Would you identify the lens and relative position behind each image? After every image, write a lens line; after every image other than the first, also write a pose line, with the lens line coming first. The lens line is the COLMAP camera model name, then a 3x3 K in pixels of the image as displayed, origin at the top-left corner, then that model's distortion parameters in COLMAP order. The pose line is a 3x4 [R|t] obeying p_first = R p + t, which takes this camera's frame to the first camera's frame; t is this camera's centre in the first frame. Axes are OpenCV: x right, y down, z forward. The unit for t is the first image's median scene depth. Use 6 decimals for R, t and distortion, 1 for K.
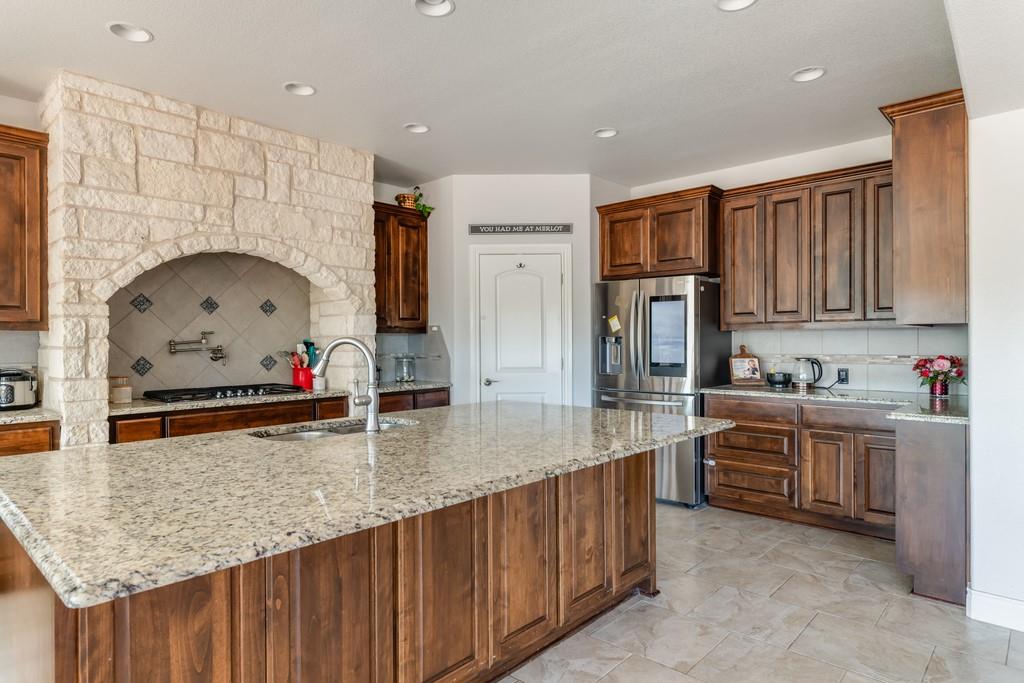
lens RADIAL K [[591.1, 0, 516.6], [0, 591.1, 342.5], [0, 0, 1]] dist [0.007456, -0.002632]
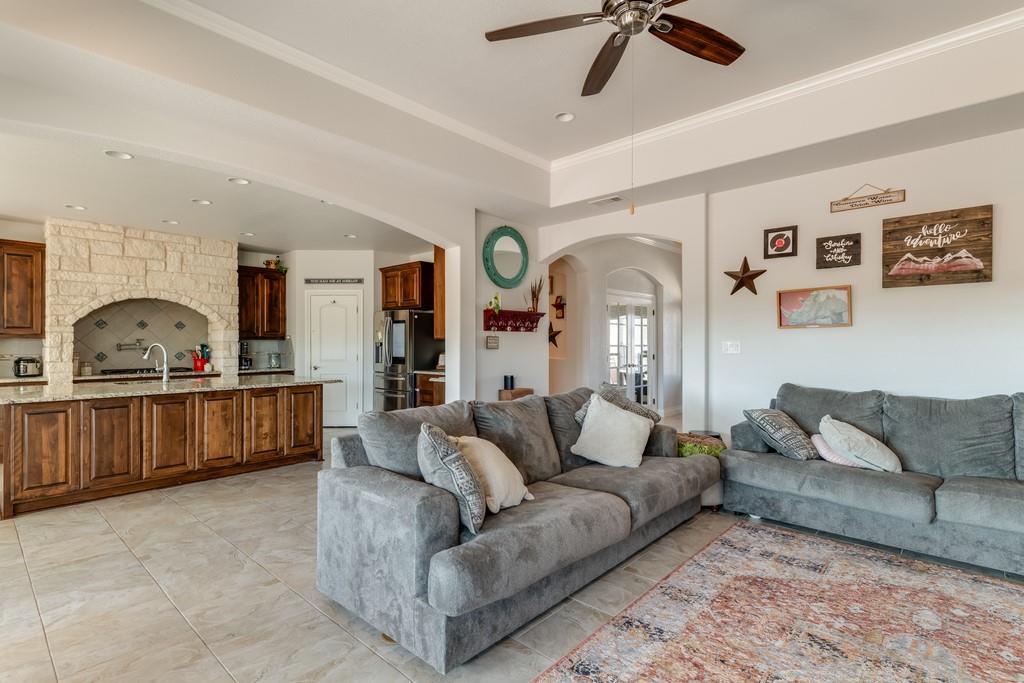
lens RADIAL K [[504.9, 0, 539.8], [0, 504.9, 343.0], [0, 0, 1]] dist [-0.001595, -0.001205]
pose [[0.999721, 0.003953, 0.023305, 0.794727], [-0.003845, 0.999982, -0.004665, -0.003395], [-0.023323, 0.004574, 0.999718, -0.705822]]
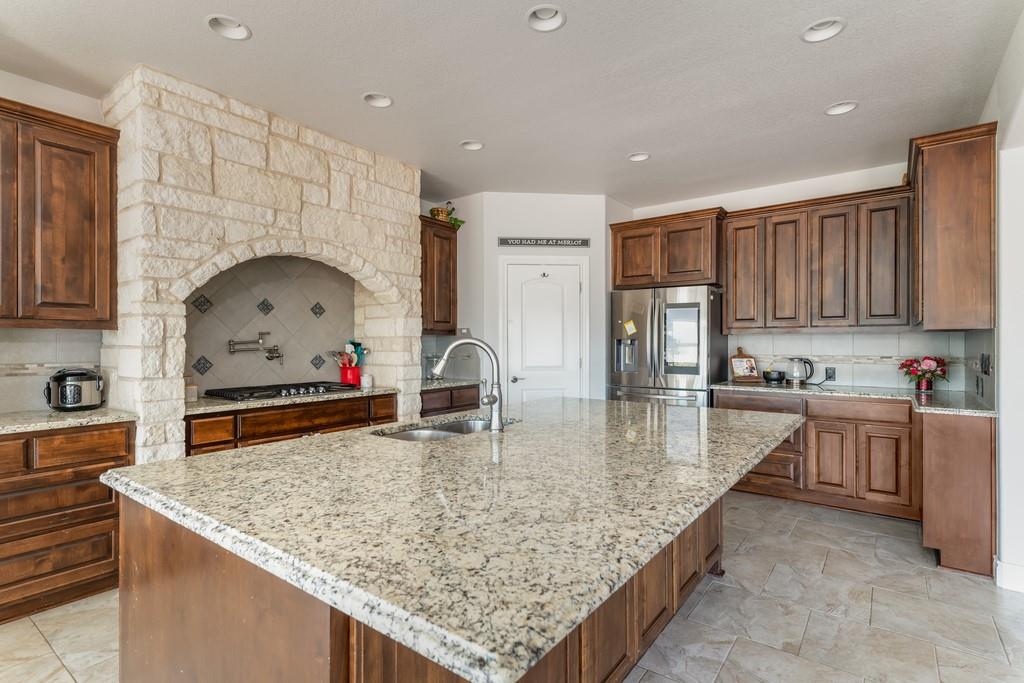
lens RADIAL K [[500.4, 0, 514.4], [0, 500.4, 342.4], [0, 0, 1]] dist [0.019157, -0.002515]
pose [[0.995206, 0.004714, 0.097687, -0.191342], [-0.004351, 0.999983, -0.003934, 0.001427], [-0.097704, 0.003490, 0.995209, 0.086064]]
